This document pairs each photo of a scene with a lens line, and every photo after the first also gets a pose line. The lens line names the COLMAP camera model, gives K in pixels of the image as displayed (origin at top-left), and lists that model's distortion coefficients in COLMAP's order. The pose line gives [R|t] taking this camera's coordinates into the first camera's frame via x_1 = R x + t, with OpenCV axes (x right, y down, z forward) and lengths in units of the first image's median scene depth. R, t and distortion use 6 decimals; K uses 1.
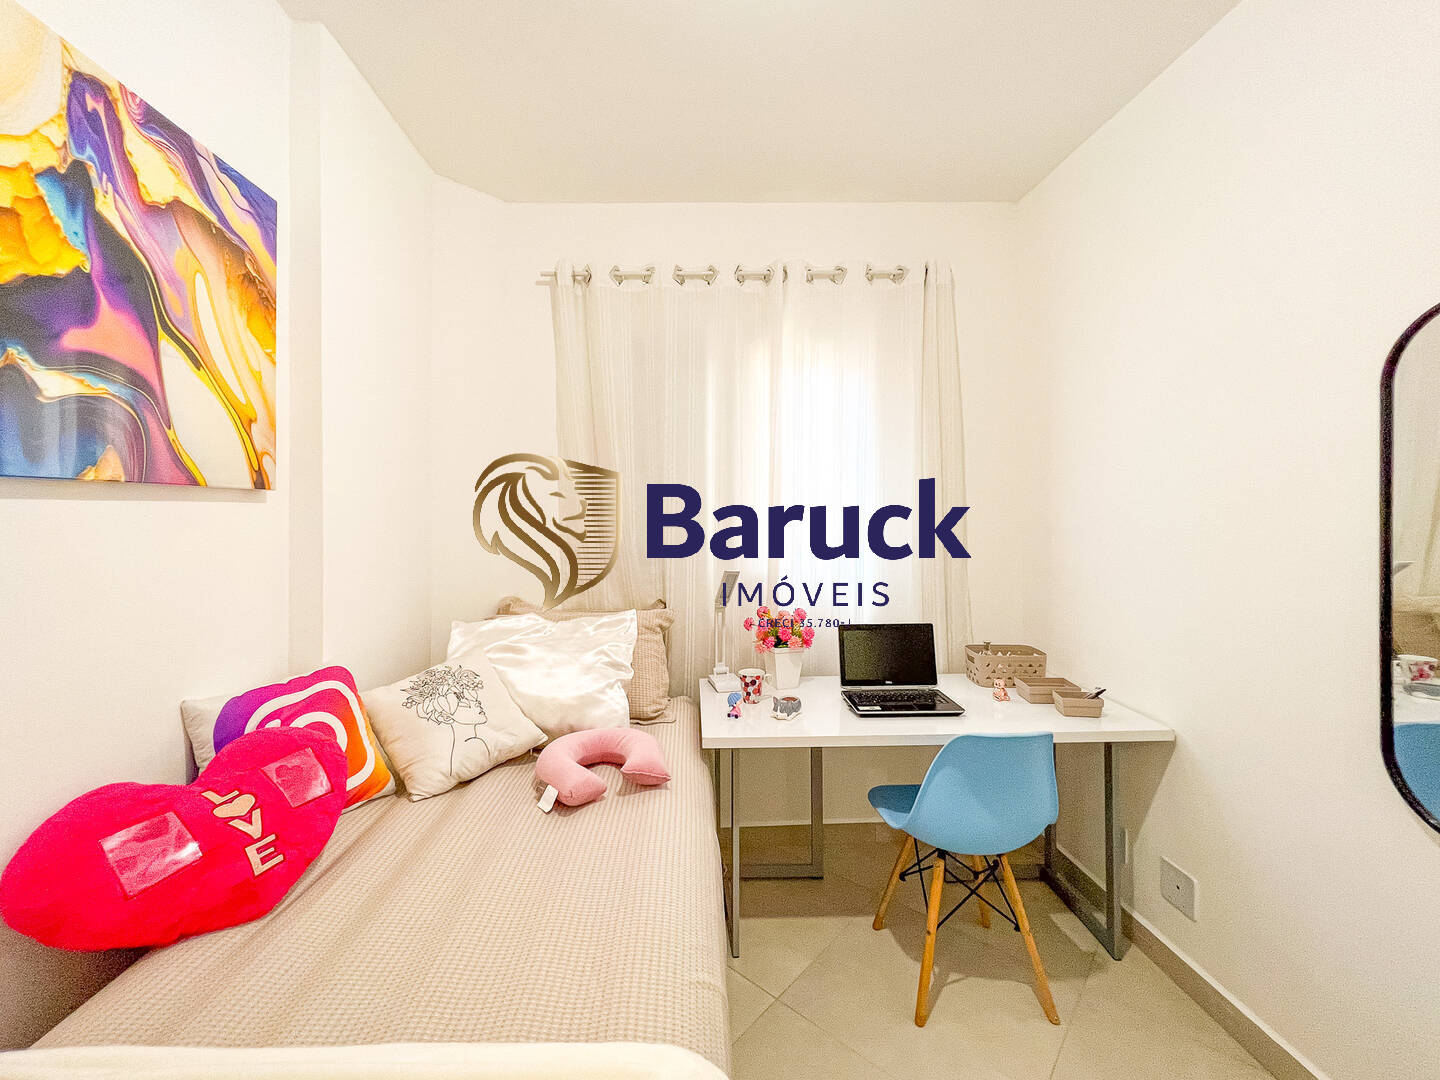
lens RADIAL K [[584.8, 0, 719.8], [0, 584.8, 504.4], [0, 0, 1]] dist [-0.001559, 0.000666]
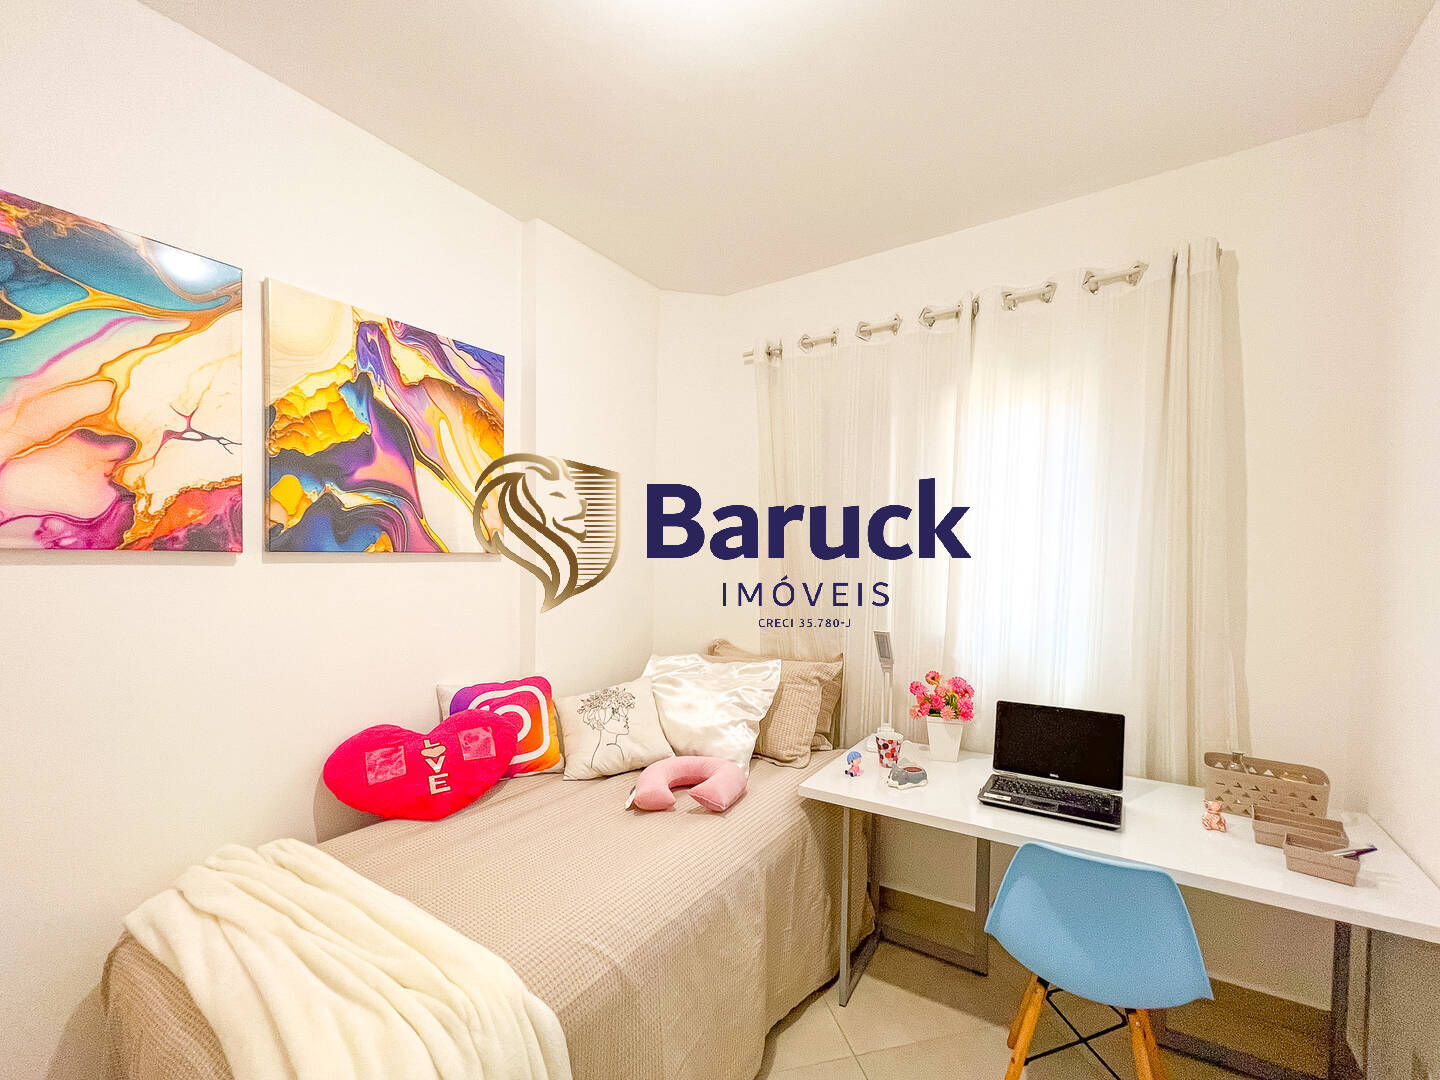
lens RADIAL K [[580.1, 0, 722.0], [0, 580.1, 568.5], [0, 0, 1]] dist [-0.001346, 0.000010]
pose [[0.843413, 0.016808, -0.537002, 0.588426], [-0.002618, 0.999627, 0.027176, -0.032253], [0.537259, -0.021515, 0.843143, 0.066009]]
